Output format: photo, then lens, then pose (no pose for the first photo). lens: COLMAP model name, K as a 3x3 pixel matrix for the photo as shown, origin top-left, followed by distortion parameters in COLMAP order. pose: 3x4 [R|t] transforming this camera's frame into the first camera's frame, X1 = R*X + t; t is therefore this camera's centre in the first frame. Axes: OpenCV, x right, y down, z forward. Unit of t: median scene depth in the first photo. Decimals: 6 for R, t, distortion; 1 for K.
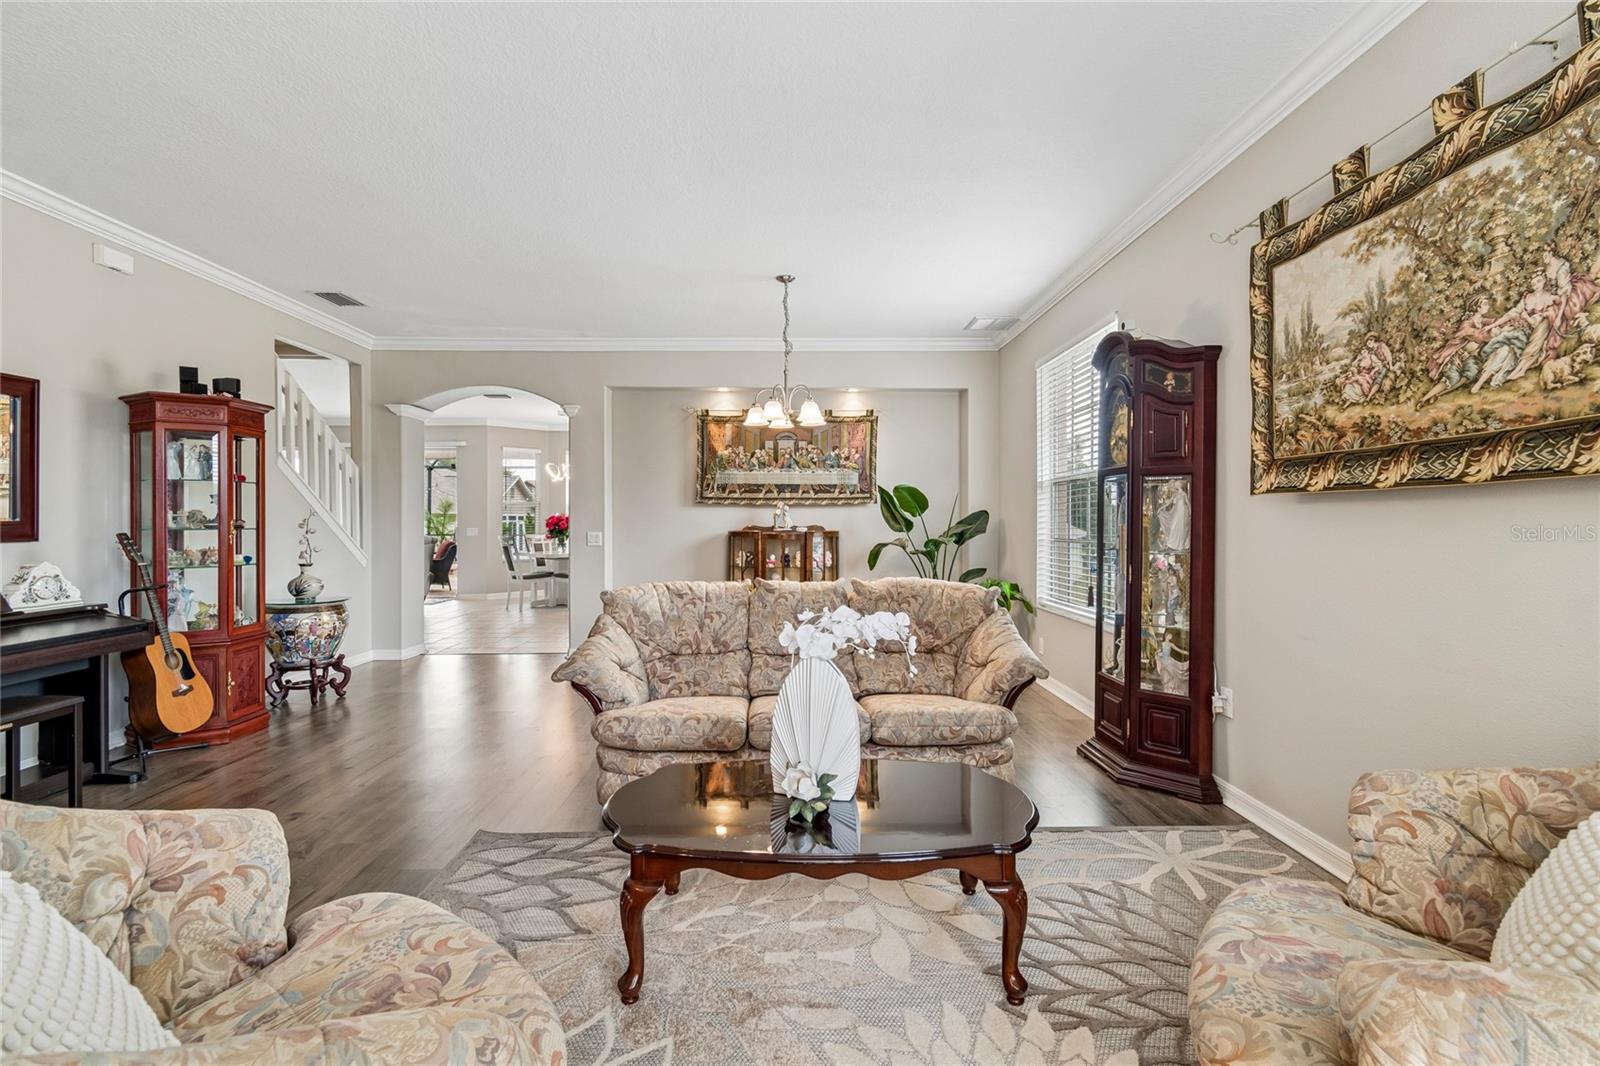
lens RADIAL K [[712.6, 0, 801.2], [0, 712.6, 523.9], [0, 0, 1]] dist [0.003166, -0.001302]
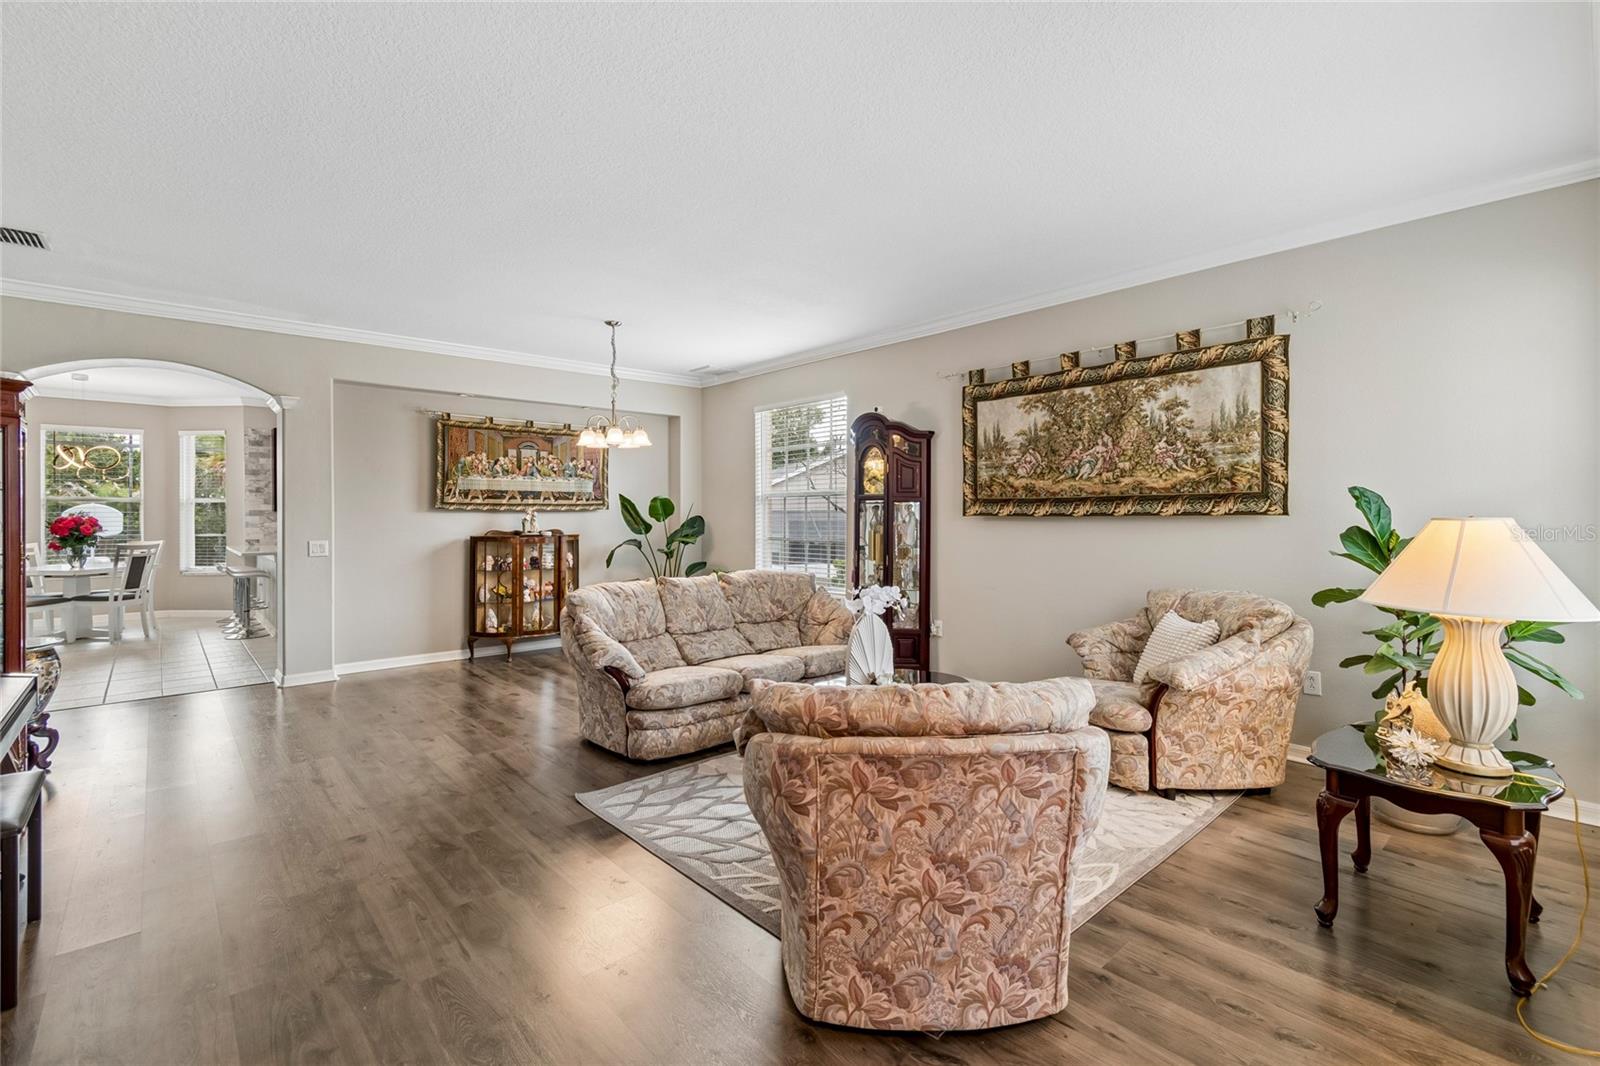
lens RADIAL K [[712.6, 0, 809.4], [0, 712.6, 518.9], [0, 0, 1]] dist [0.003166, -0.001302]
pose [[0.757614, -0.006877, 0.652666, -0.967511], [0.003174, 0.999971, 0.006852, -0.048786], [-0.652695, -0.003119, 0.757614, -0.188877]]
